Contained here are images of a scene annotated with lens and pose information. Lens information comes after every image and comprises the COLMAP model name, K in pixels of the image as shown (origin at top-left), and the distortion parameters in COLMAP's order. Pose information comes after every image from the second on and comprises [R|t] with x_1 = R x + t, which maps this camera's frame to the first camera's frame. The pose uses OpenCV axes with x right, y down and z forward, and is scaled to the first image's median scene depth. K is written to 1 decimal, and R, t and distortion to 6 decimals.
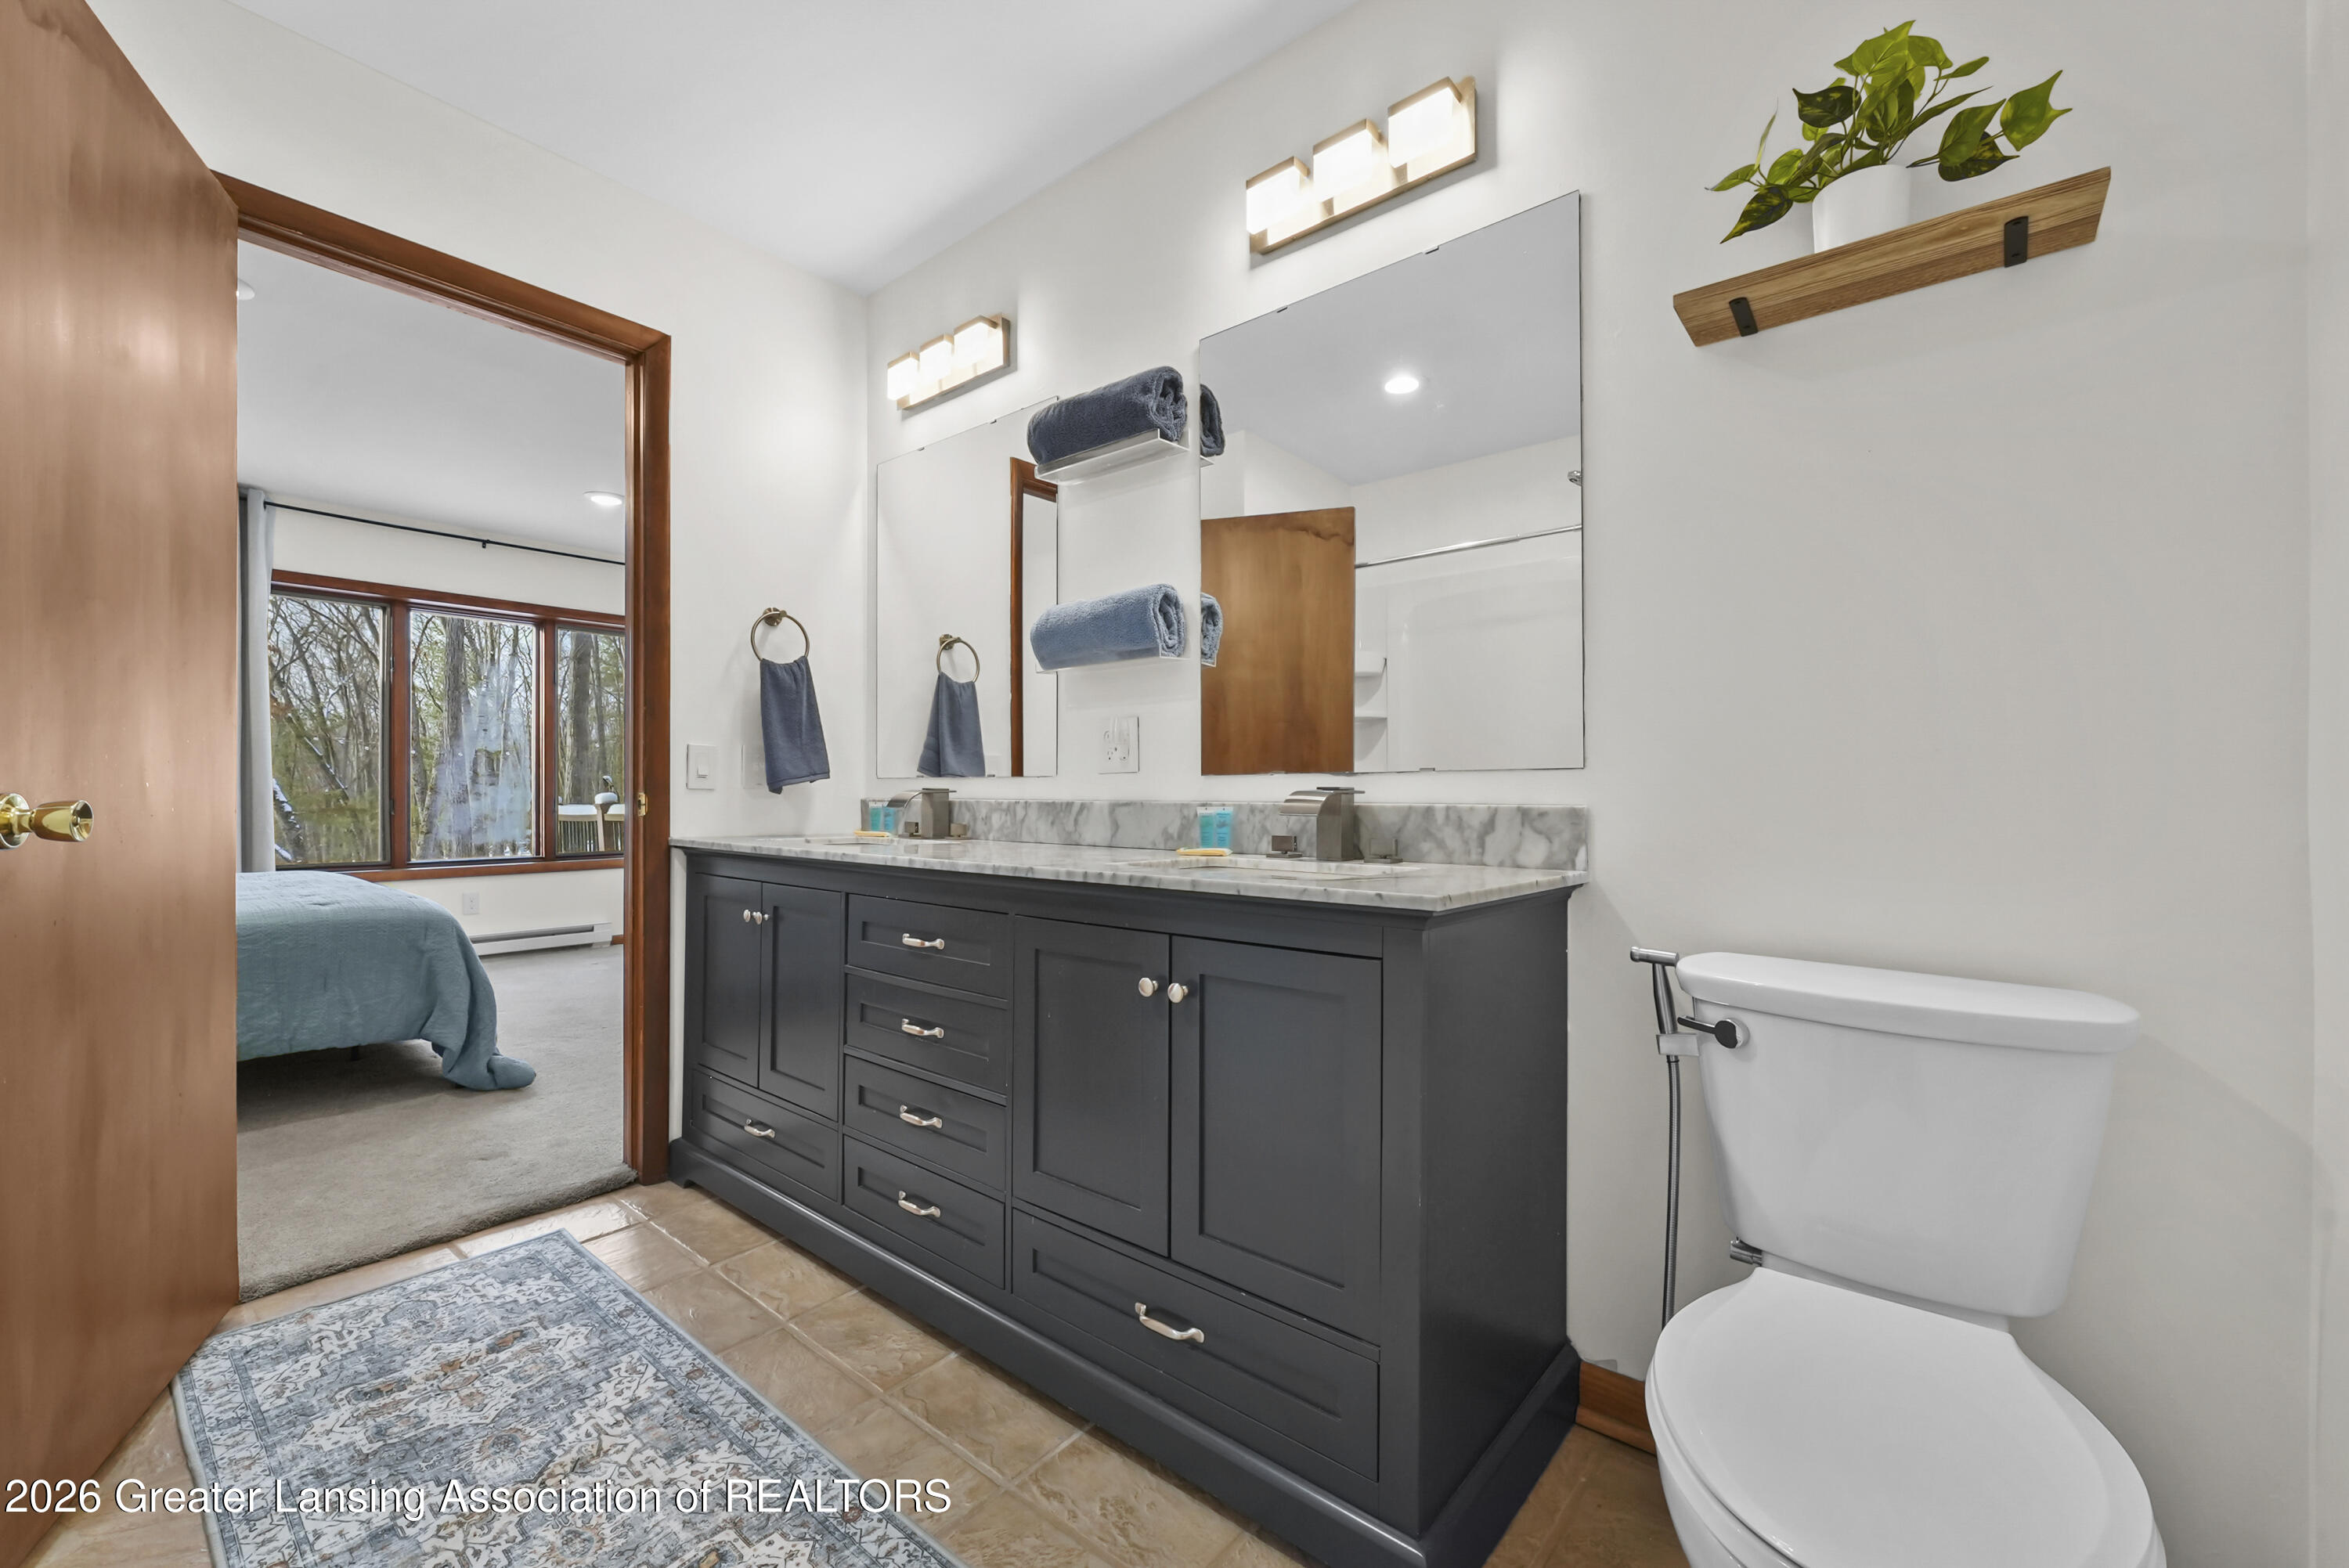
lens RADIAL K [[954.9, 0, 1171.1], [0, 954.9, 796.8], [0, 0, 1]] dist [0.005369, -0.000847]
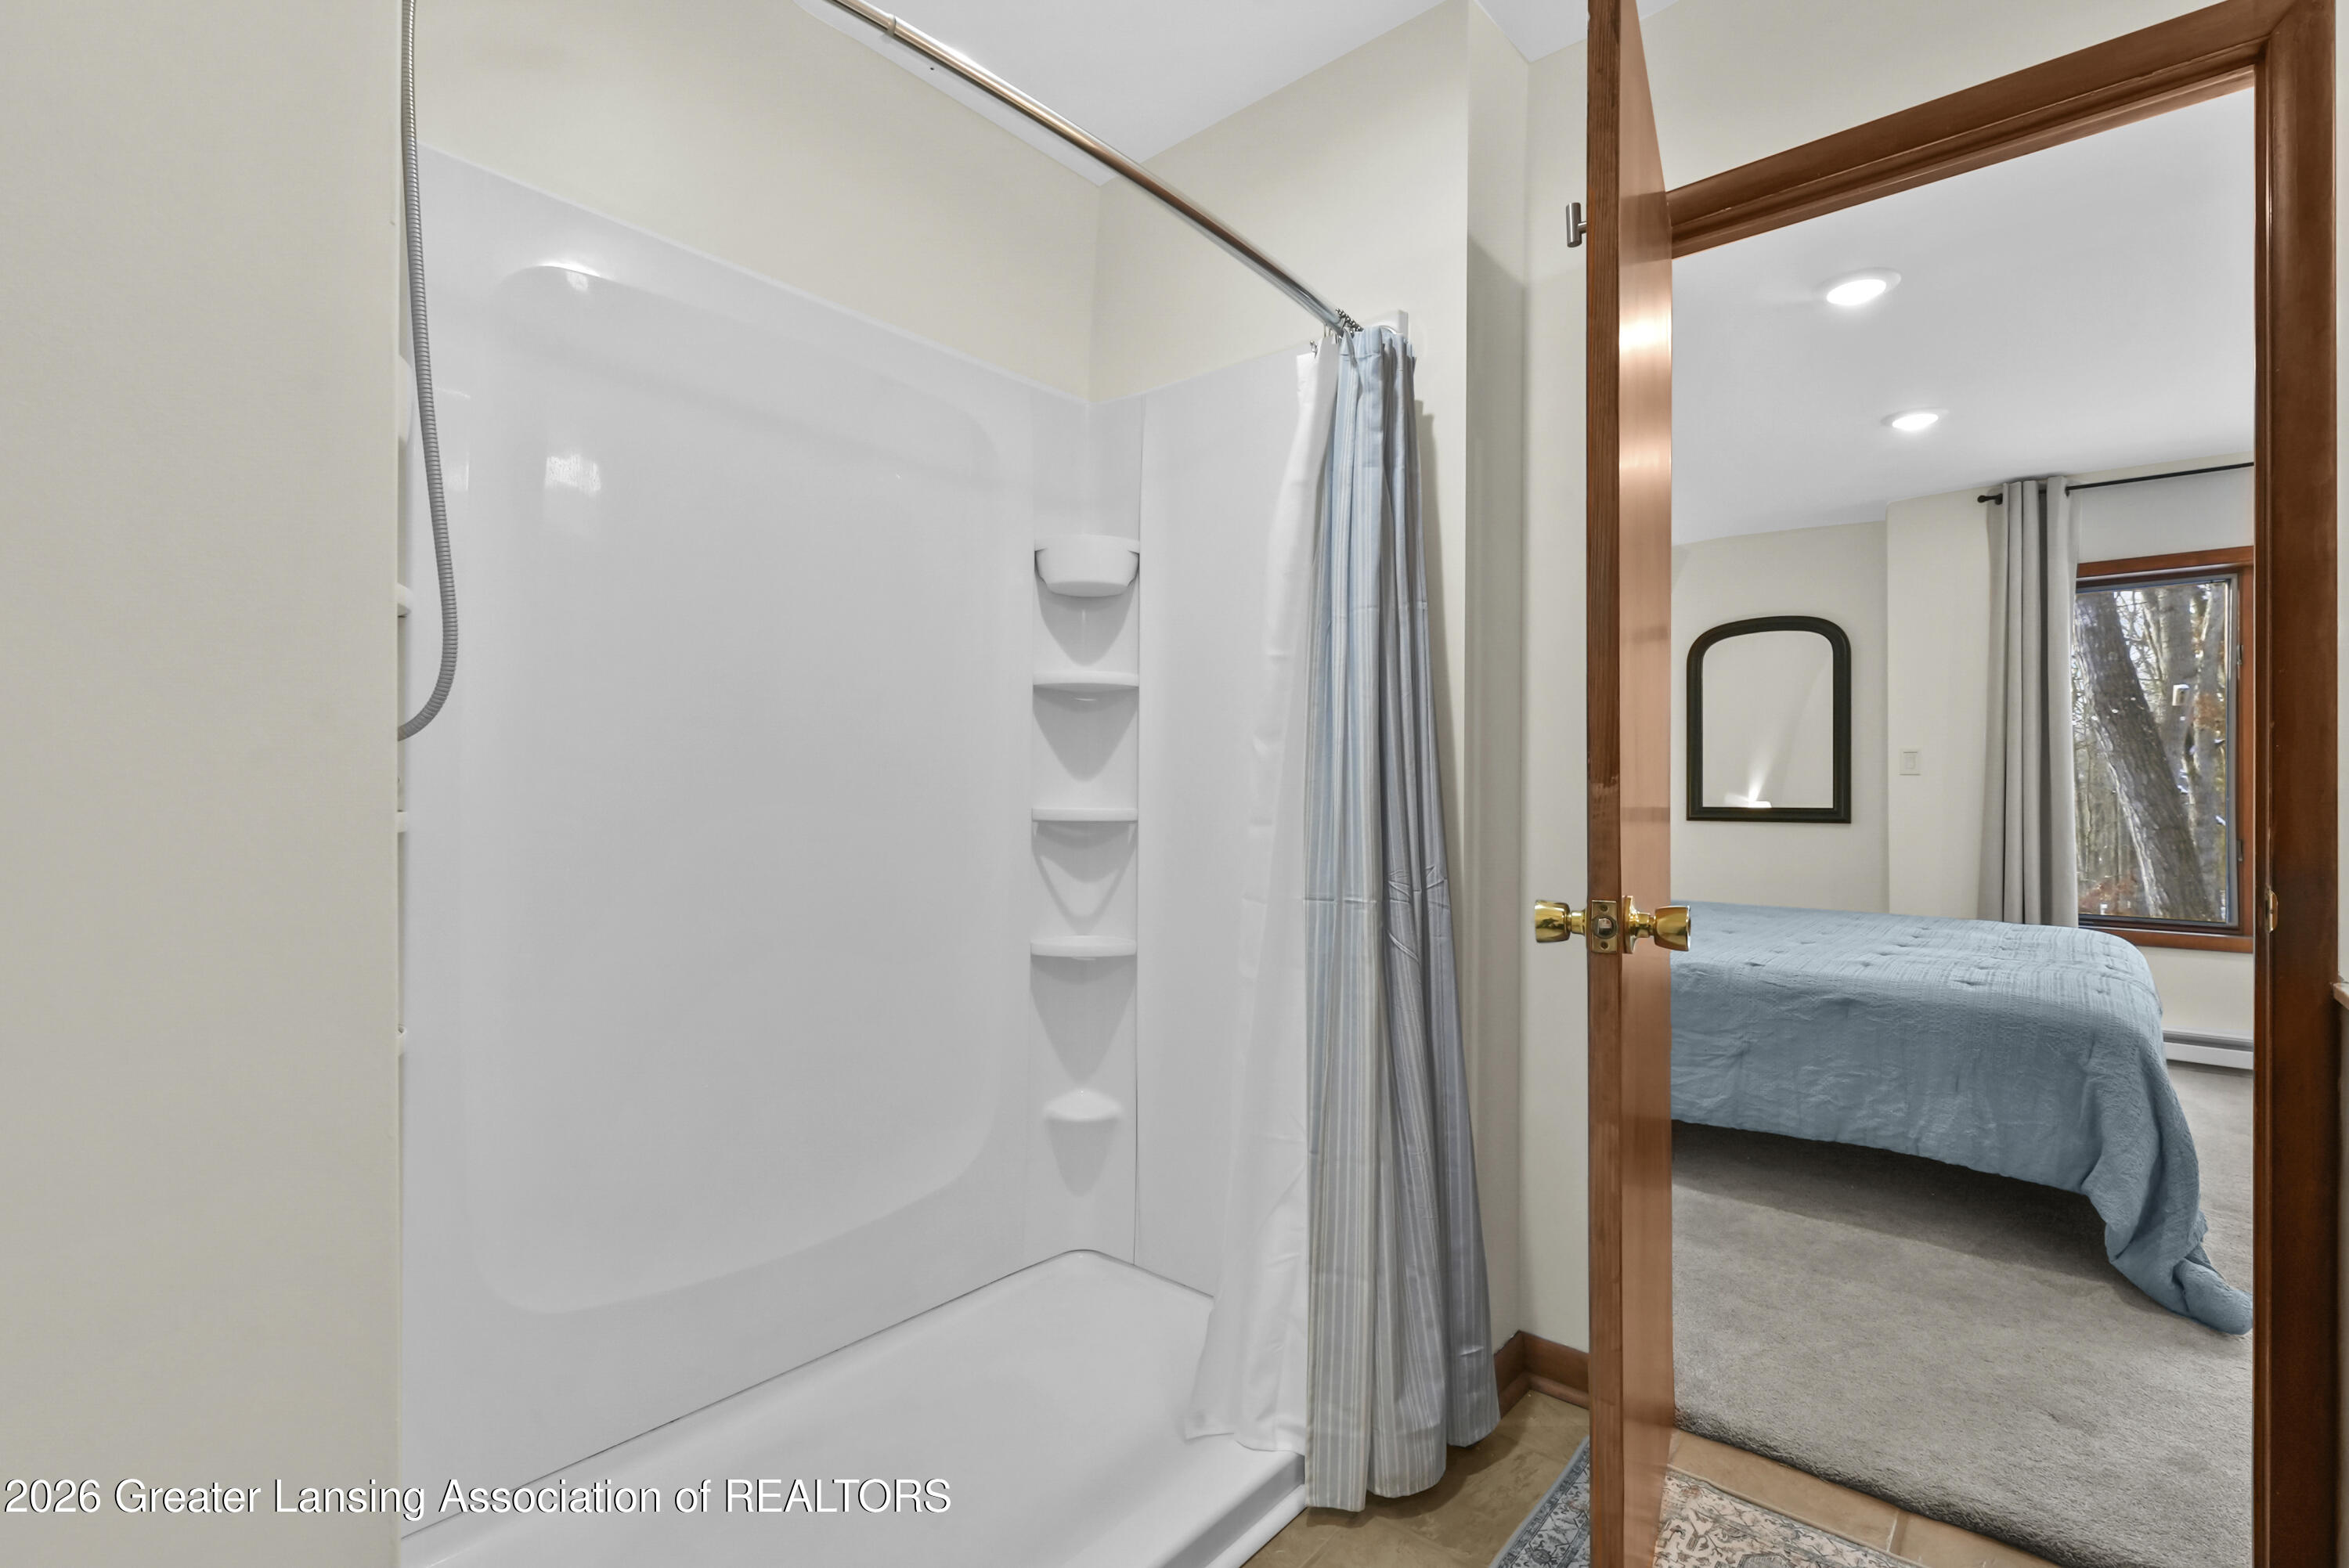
lens RADIAL K [[1060.7, 0, 1177.7], [0, 1060.7, 801.3], [0, 0, 1]] dist [0.001717, -0.000081]
pose [[-0.026276, 0.000958, -0.999654, 0.028900], [-0.002977, 0.999995, 0.001037, -0.040548], [0.999650, 0.003004, -0.026273, 0.347479]]
